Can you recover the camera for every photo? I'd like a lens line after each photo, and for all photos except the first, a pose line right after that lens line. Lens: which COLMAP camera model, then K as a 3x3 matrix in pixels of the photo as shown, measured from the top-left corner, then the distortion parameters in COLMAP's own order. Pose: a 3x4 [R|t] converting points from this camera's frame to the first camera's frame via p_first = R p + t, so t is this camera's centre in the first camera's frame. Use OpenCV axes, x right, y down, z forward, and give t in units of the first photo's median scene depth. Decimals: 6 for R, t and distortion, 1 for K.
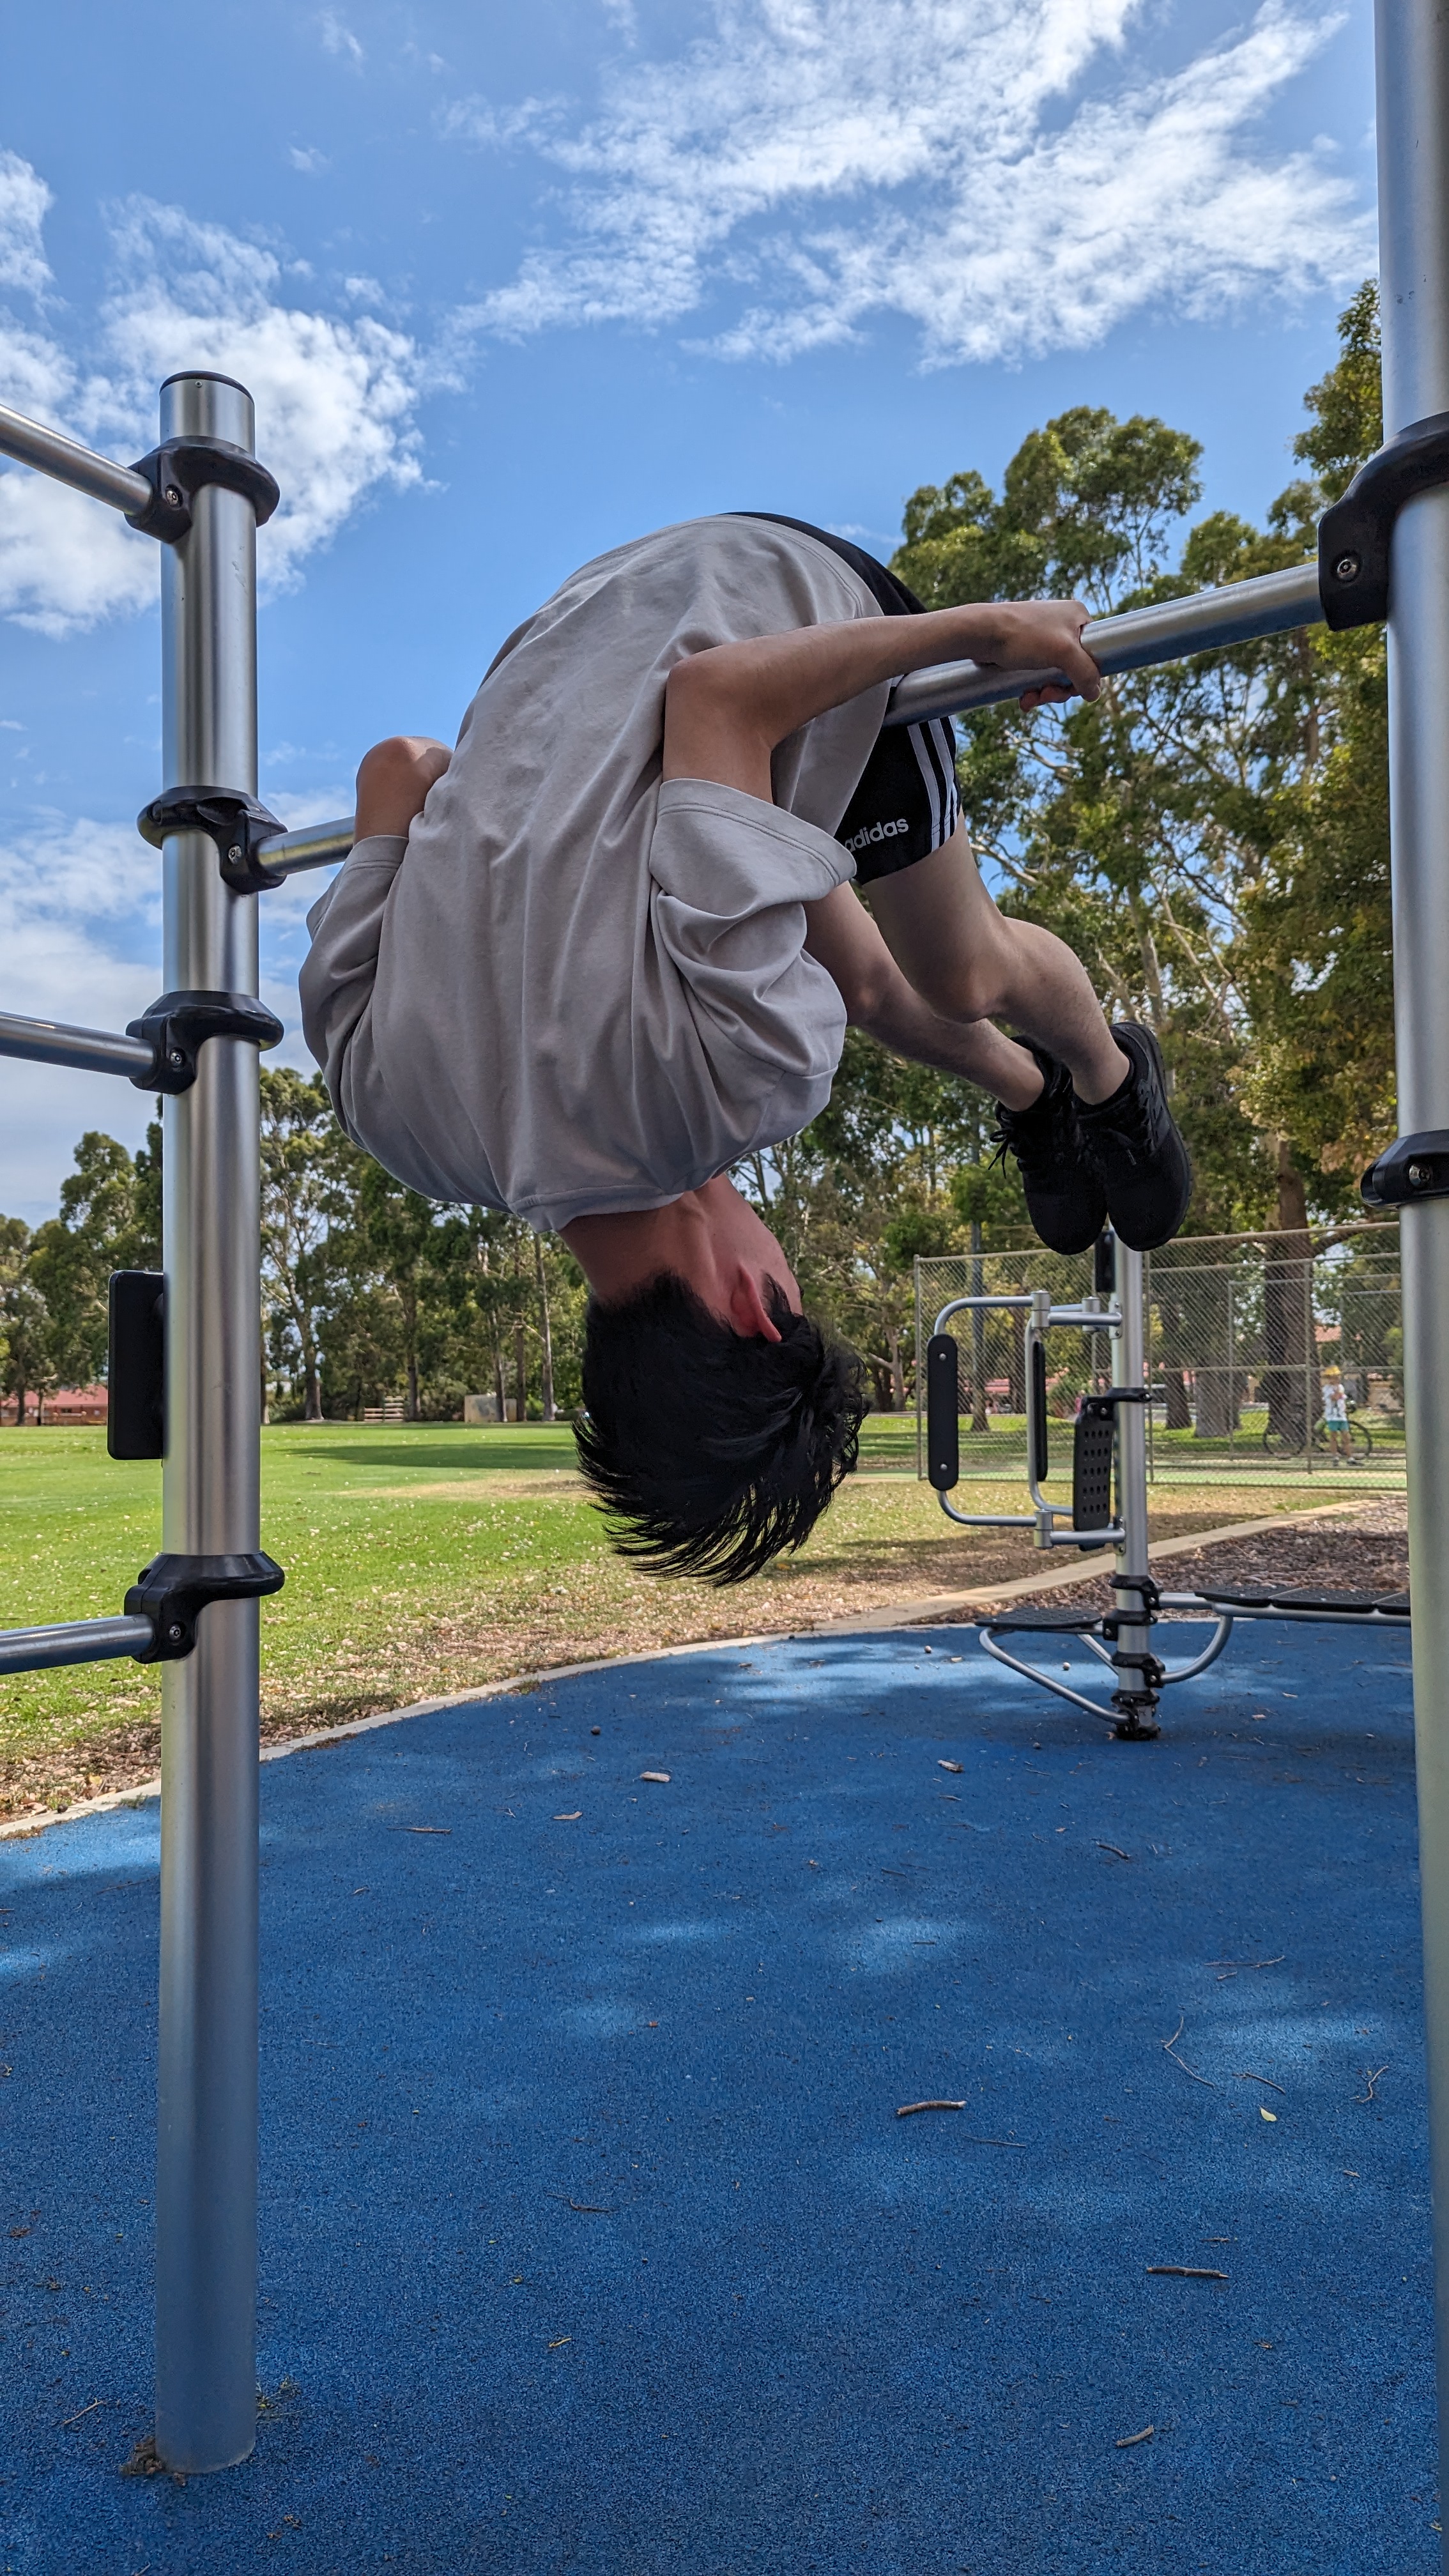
lens RADIAL K [[1820.1, 0, 720.4], [0, 1820.1, 1302.0], [0, 0, 1]] dist [0.075675, -0.076839]
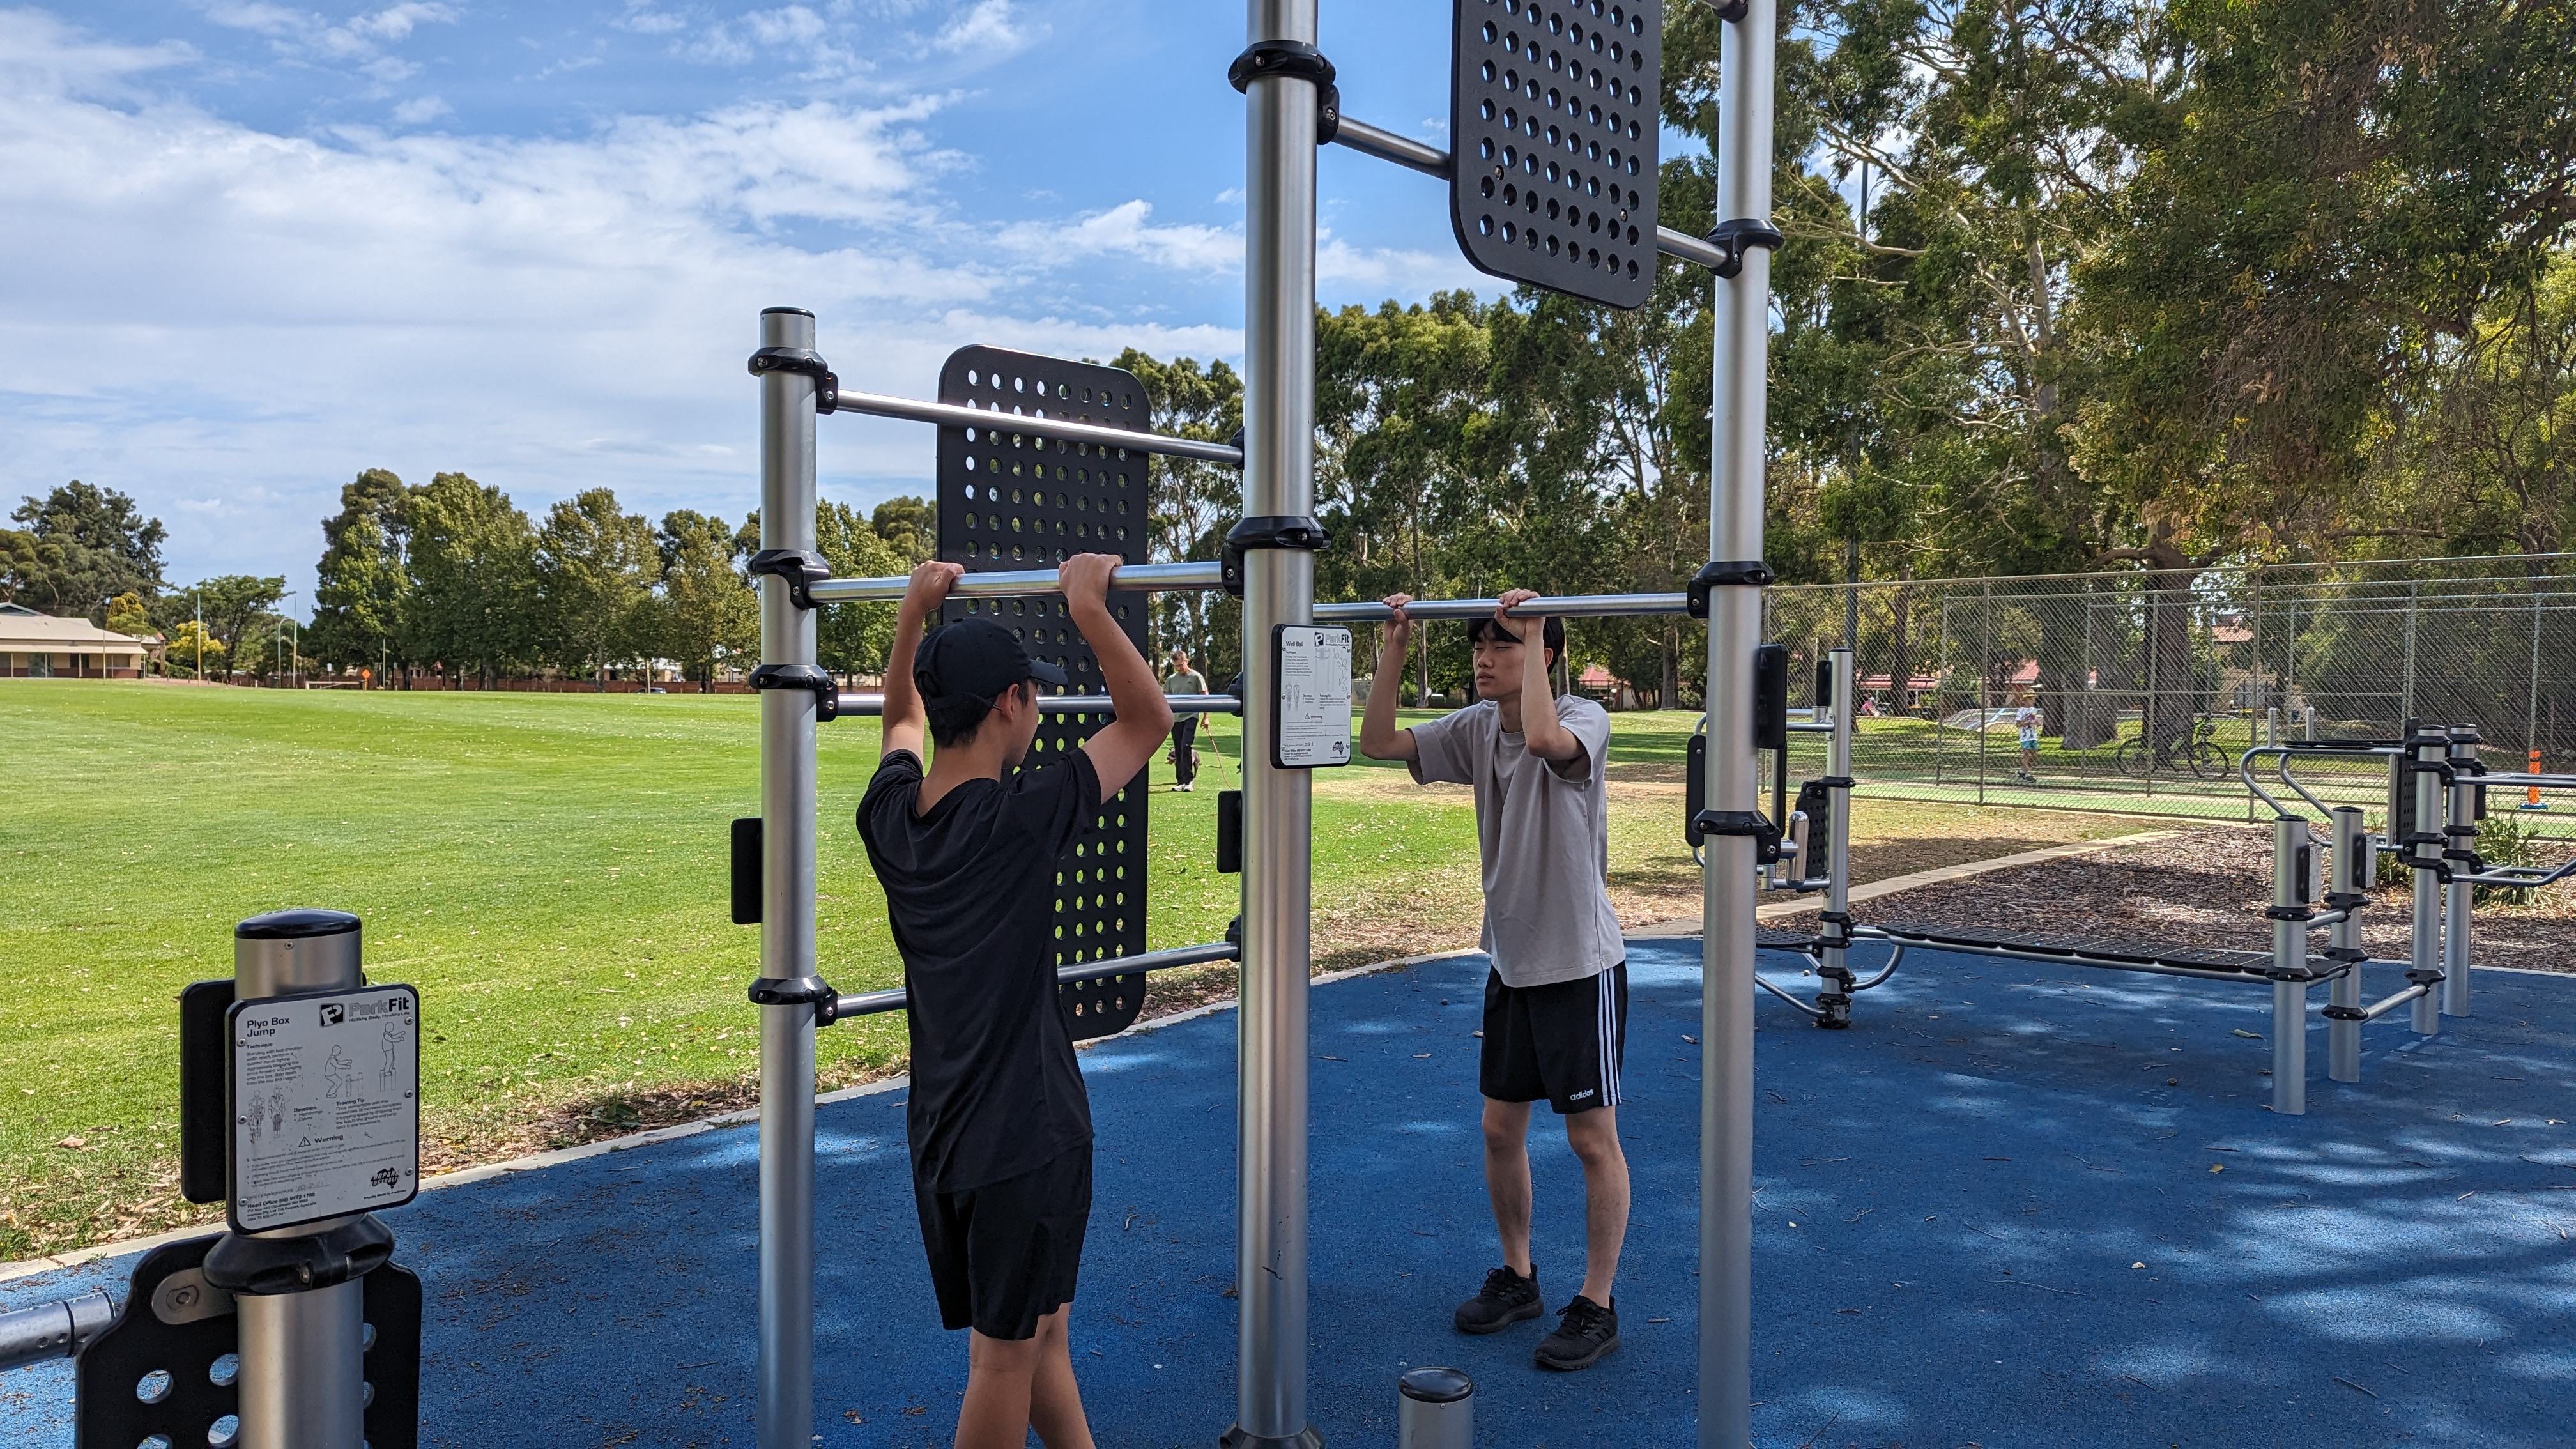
lens RADIAL K [[1820.1, 0, 1298.8], [0, 1820.1, 721.1], [0, 0, 1]] dist [0.075675, -0.076839]
pose [[0.986516, 0.025496, -0.161667, 0.025338], [-0.012849, 0.996808, 0.078799, -0.054317], [0.163160, -0.075659, 0.983694, -0.230779]]
